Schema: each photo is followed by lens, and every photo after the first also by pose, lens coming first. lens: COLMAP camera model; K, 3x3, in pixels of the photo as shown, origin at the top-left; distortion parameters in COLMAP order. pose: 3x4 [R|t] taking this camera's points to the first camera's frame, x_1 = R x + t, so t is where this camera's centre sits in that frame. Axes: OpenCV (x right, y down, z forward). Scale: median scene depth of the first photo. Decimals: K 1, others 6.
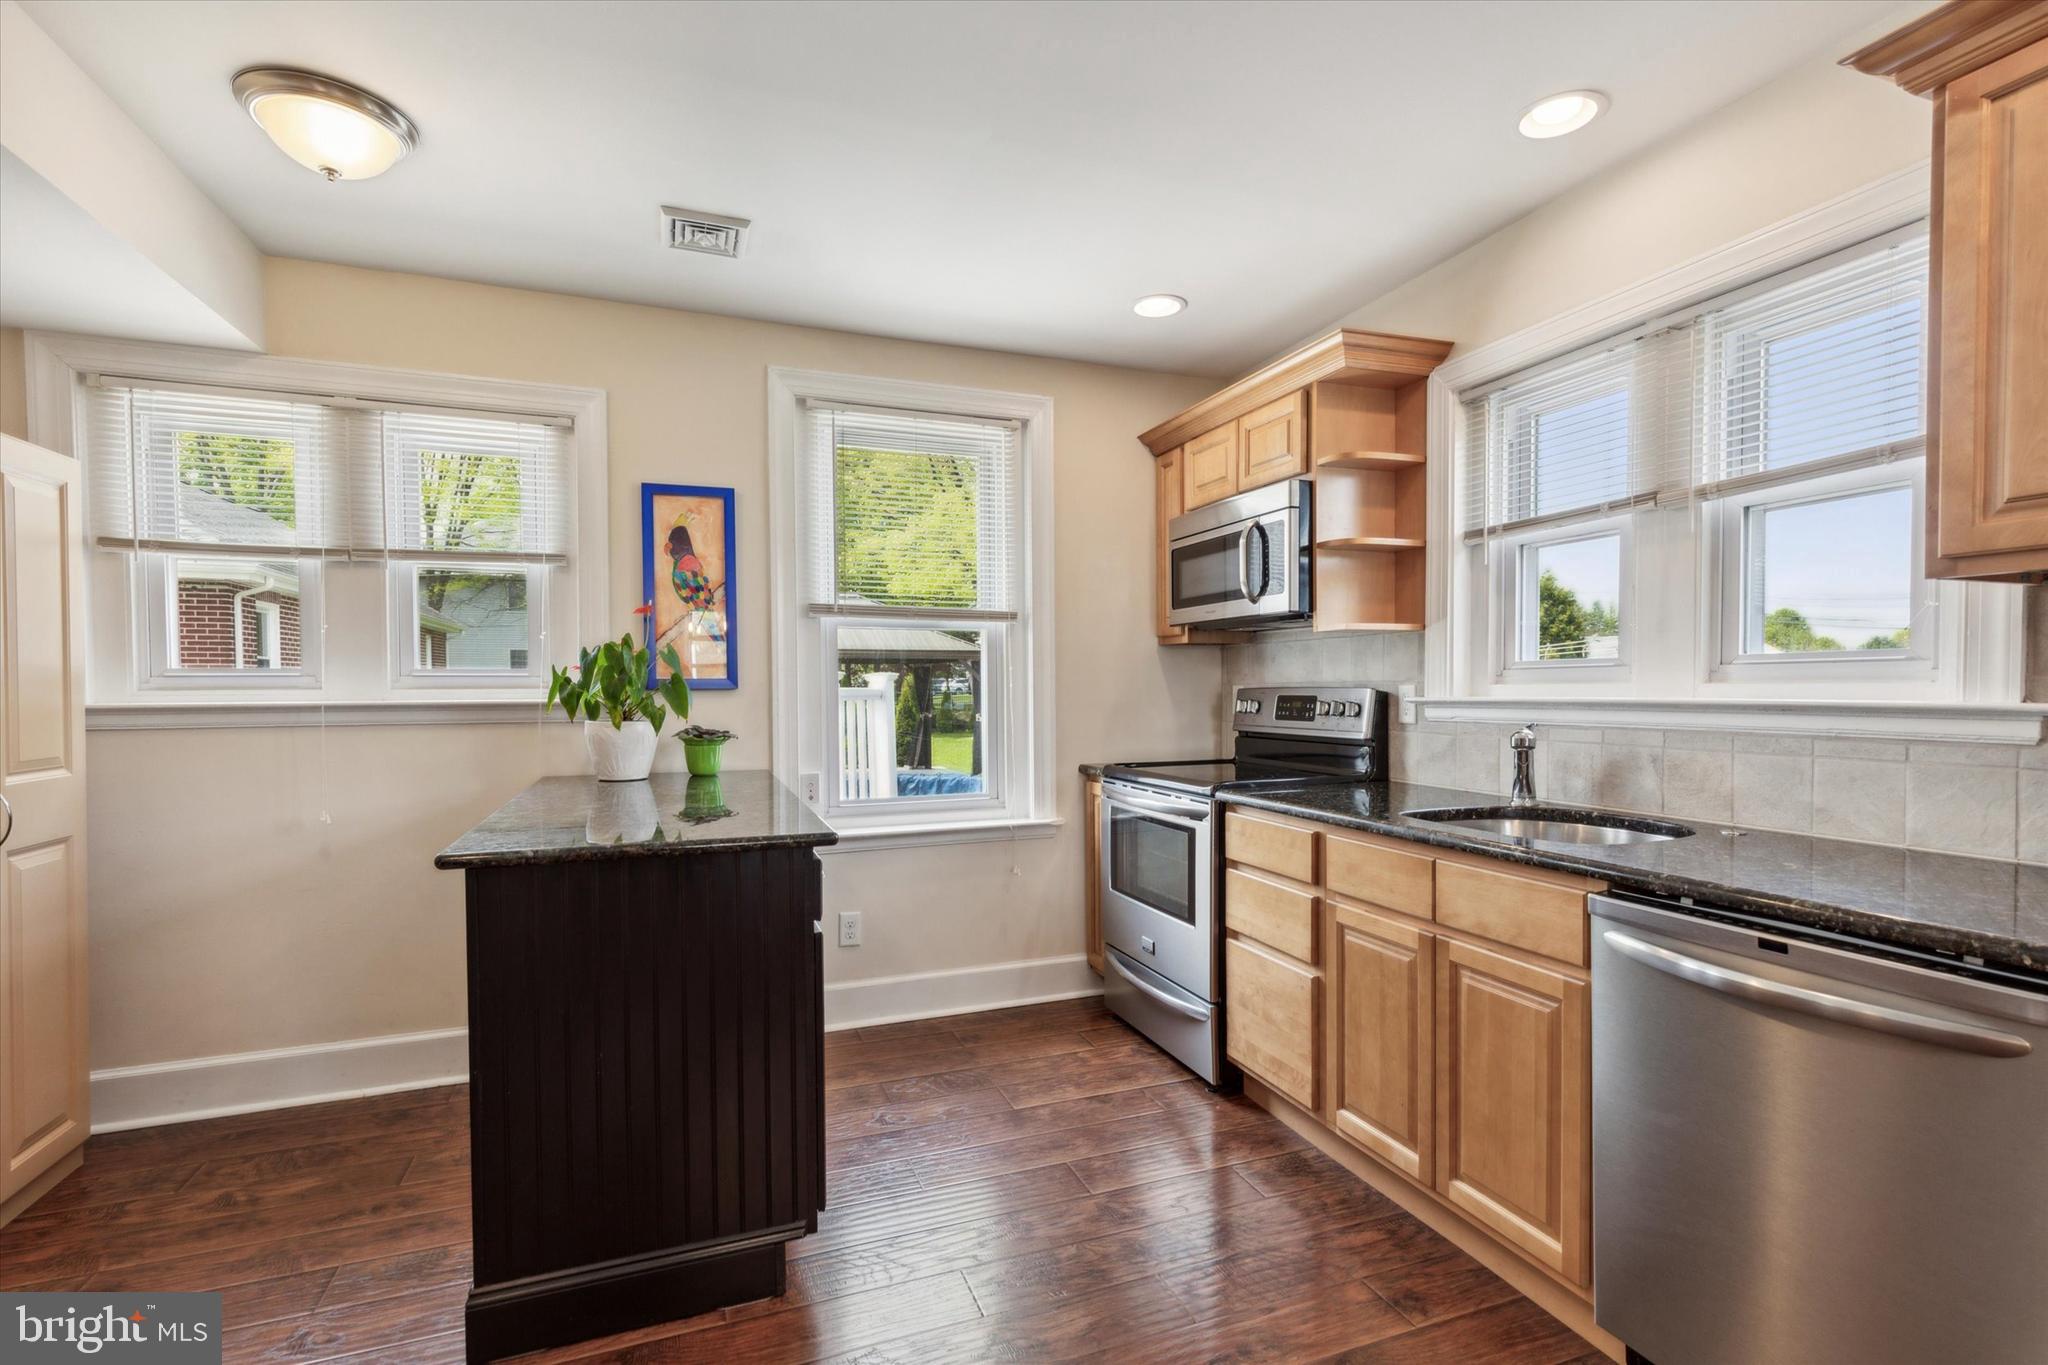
lens RADIAL K [[952.2, 0, 1032.4], [0, 952.2, 706.6], [0, 0, 1]] dist [0.002424, 0.000011]
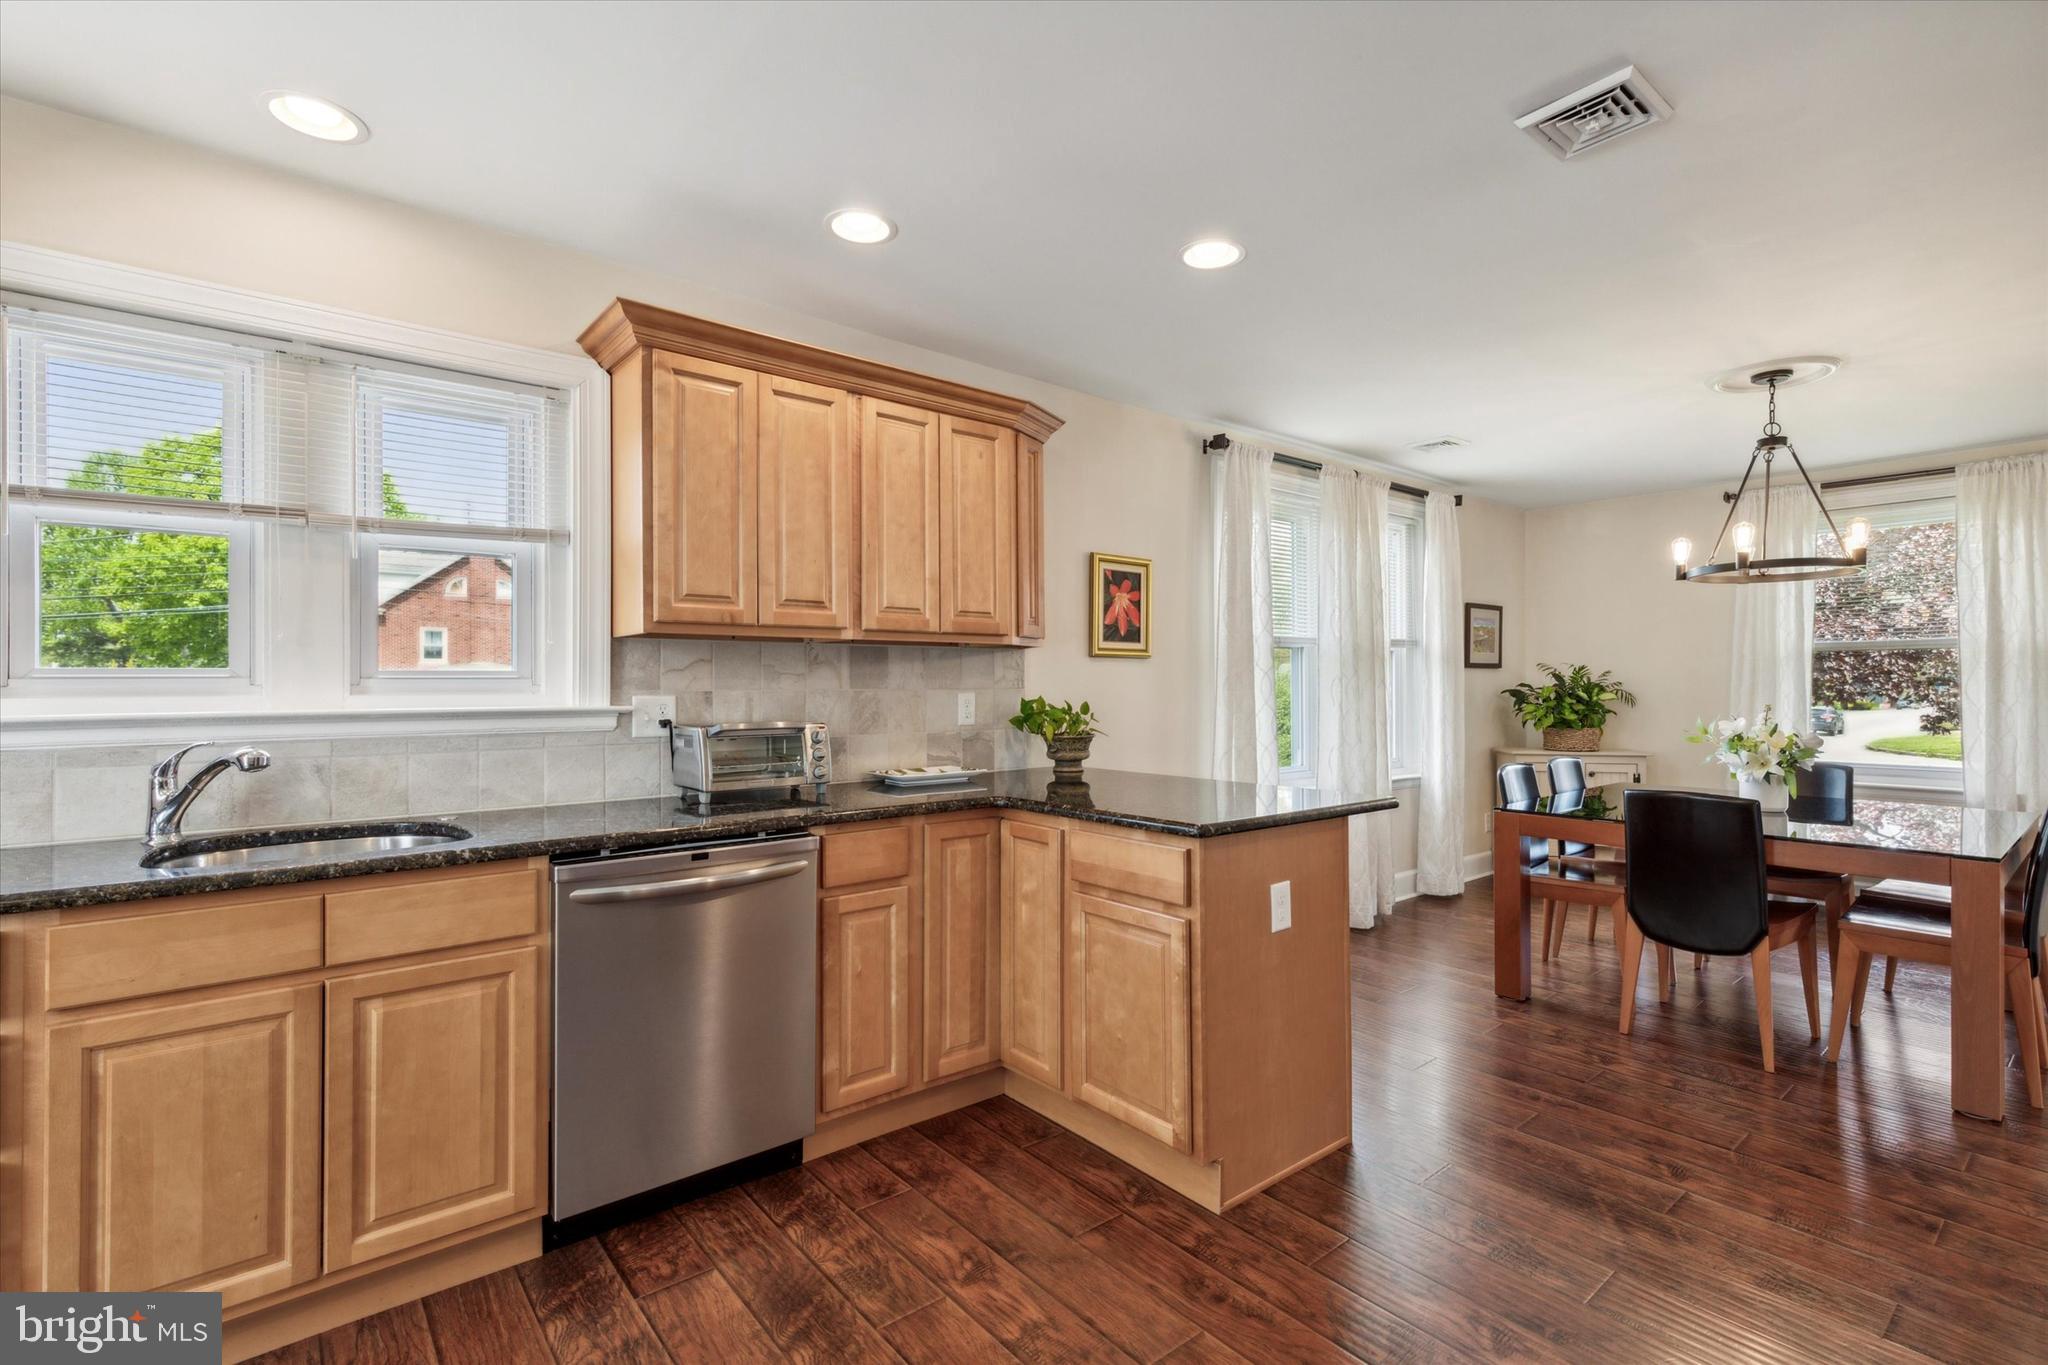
lens RADIAL K [[933.6, 0, 1027.7], [0, 933.6, 681.0], [0, 0, 1]] dist [0.005890, -0.000540]
pose [[-0.320121, 0.012593, 0.947293, -0.419089], [0.025451, 0.999665, -0.004688, -0.011808], [-0.947035, 0.022609, -0.320335, 0.451637]]
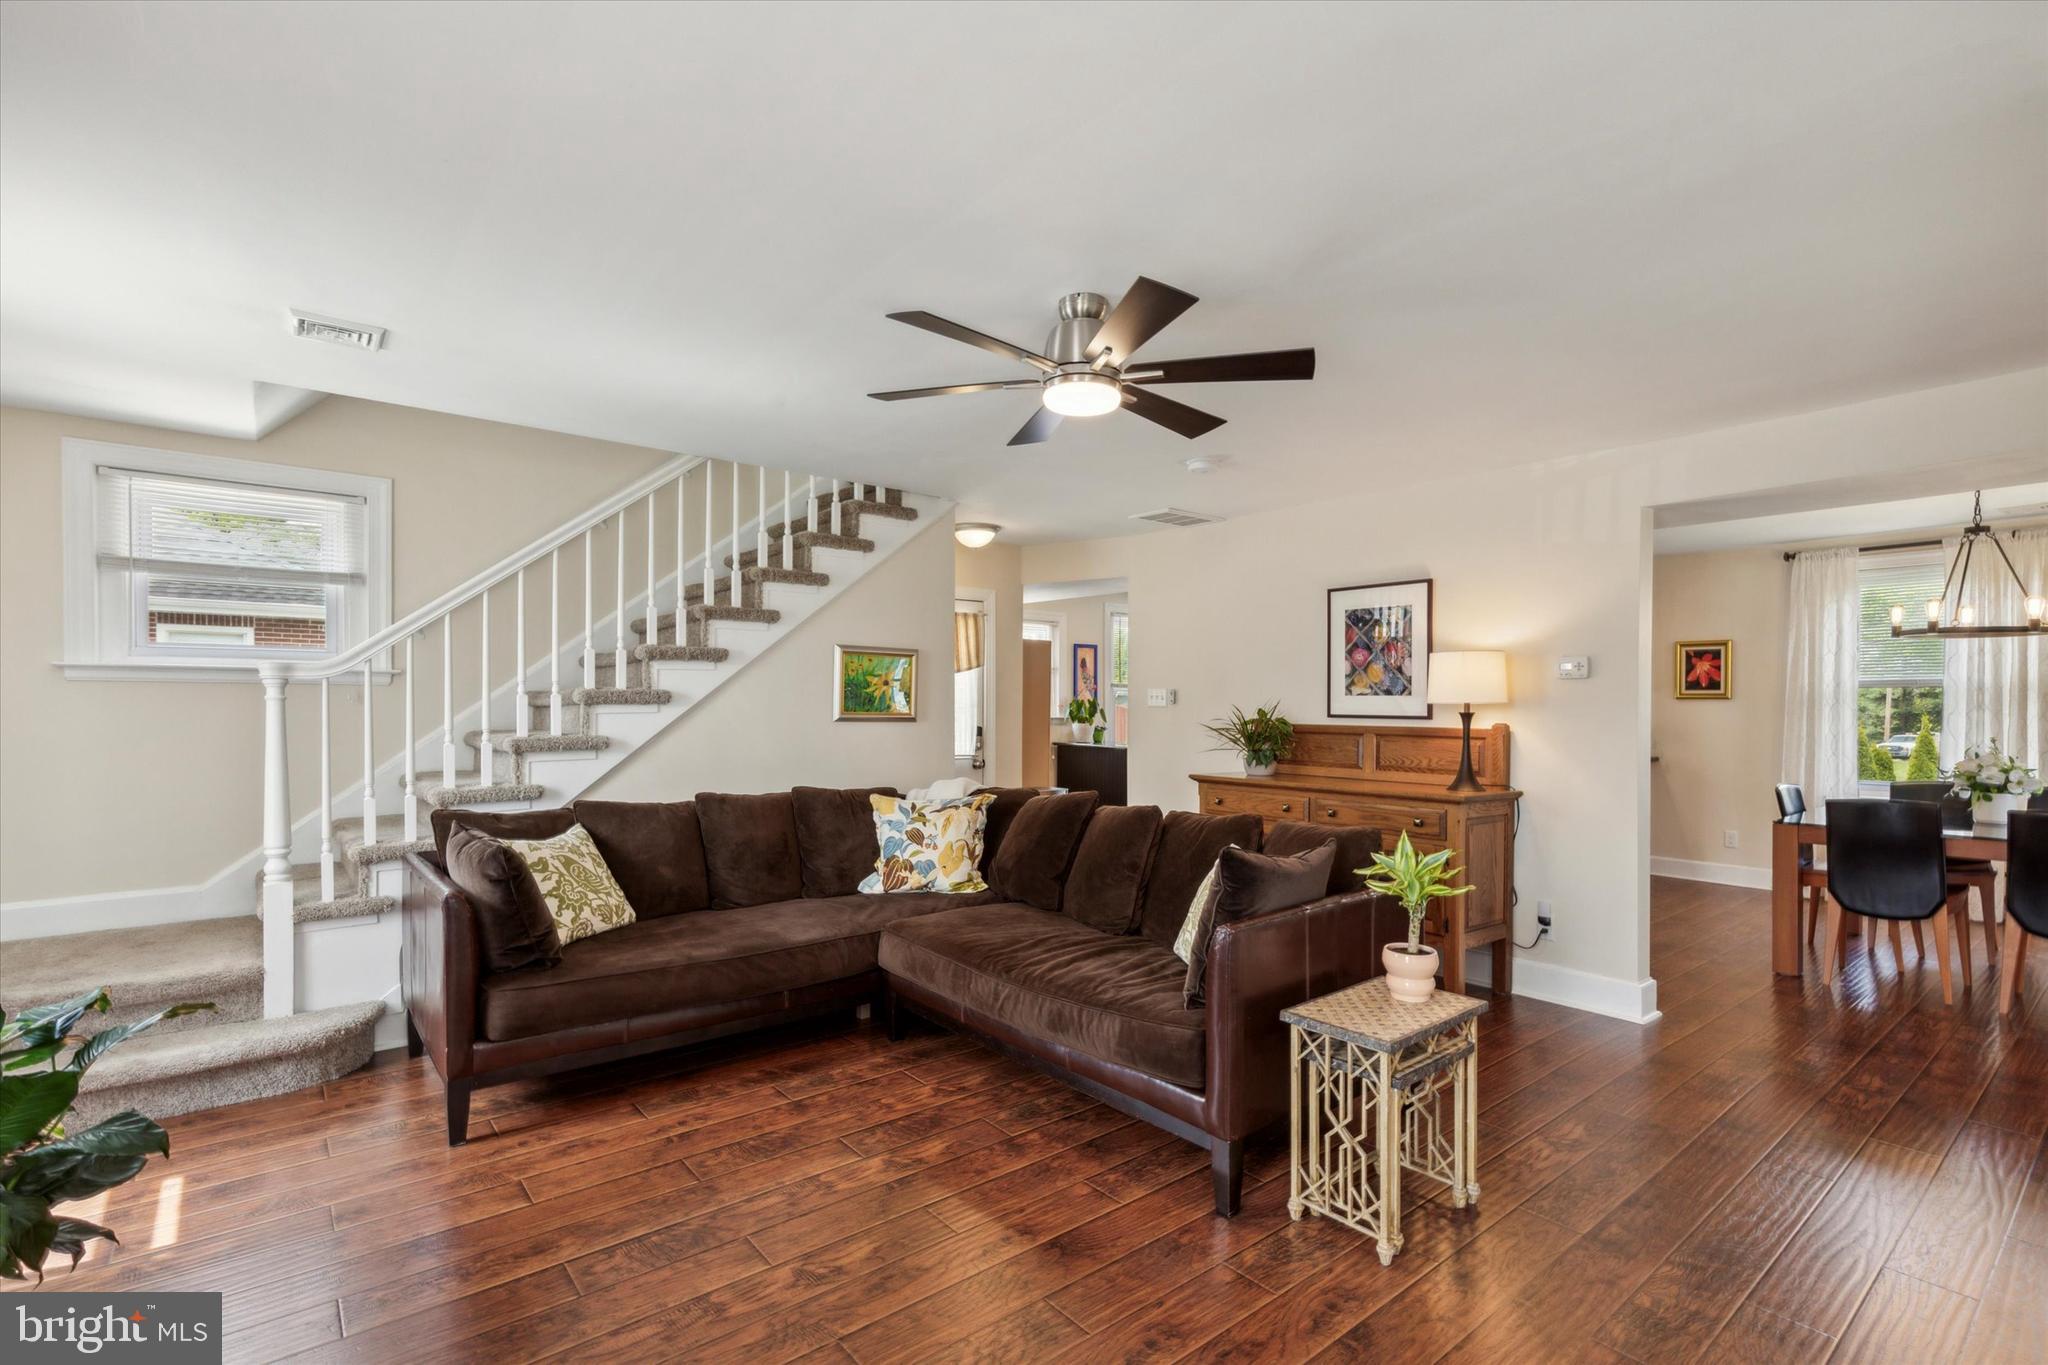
lens RADIAL K [[975.0, 0, 1030.3], [0, 975.0, 706.5], [0, 0, 1]] dist [0.026957, 0.000054]
pose [[0.946833, 0.006152, 0.321668, -1.613709], [0.000141, 0.999809, -0.019538, 0.019769], [-0.321726, 0.018544, 0.946651, -1.936518]]
